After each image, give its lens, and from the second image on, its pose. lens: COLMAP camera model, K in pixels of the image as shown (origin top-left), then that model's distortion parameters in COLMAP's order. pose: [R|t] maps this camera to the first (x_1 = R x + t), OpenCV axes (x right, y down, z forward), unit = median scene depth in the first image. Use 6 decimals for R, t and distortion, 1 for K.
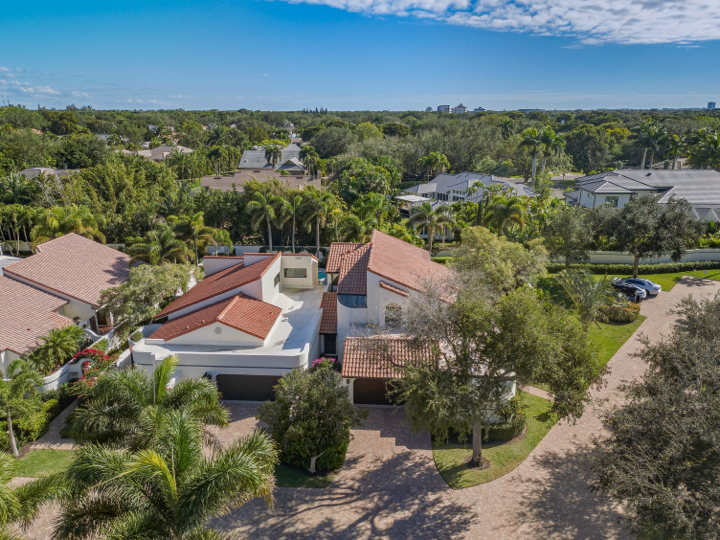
lens RADIAL K [[497.1, 0, 356.6], [0, 497.1, 267.6], [0, 0, 1]] dist [0.083412, -0.081065]
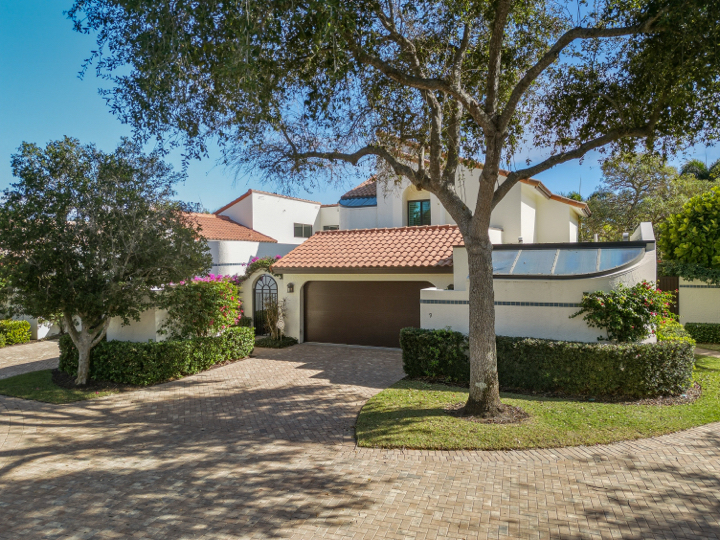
lens RADIAL K [[497.1, 0, 356.6], [0, 497.1, 267.6], [0, 0, 1]] dist [0.083412, -0.081065]
pose [[0.925306, -0.005385, -0.379182, 0.294278], [-0.095781, 0.964162, -0.247423, 0.399954], [0.366925, 0.265260, 0.891629, 0.688441]]
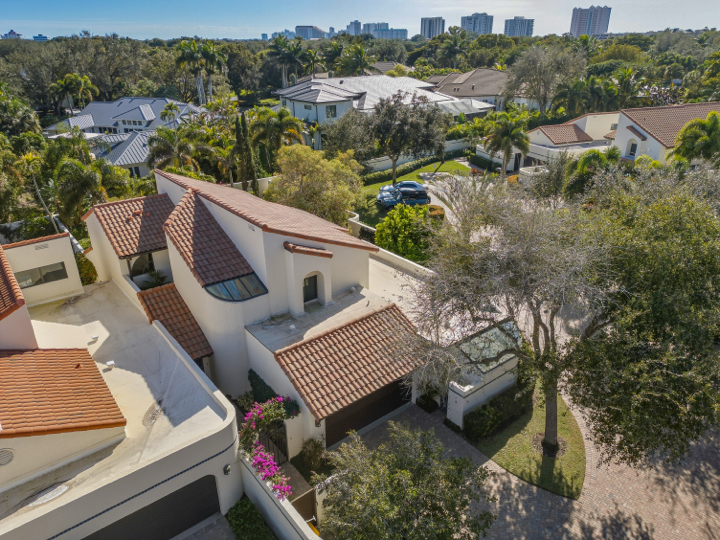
lens RADIAL K [[497.1, 0, 356.6], [0, 497.1, 267.6], [0, 0, 1]] dist [0.083412, -0.081065]
pose [[0.739067, -0.281408, 0.612037, -0.353535], [0.204218, 0.959404, 0.194520, -0.058217], [-0.641931, -0.018774, 0.766533, 0.648443]]
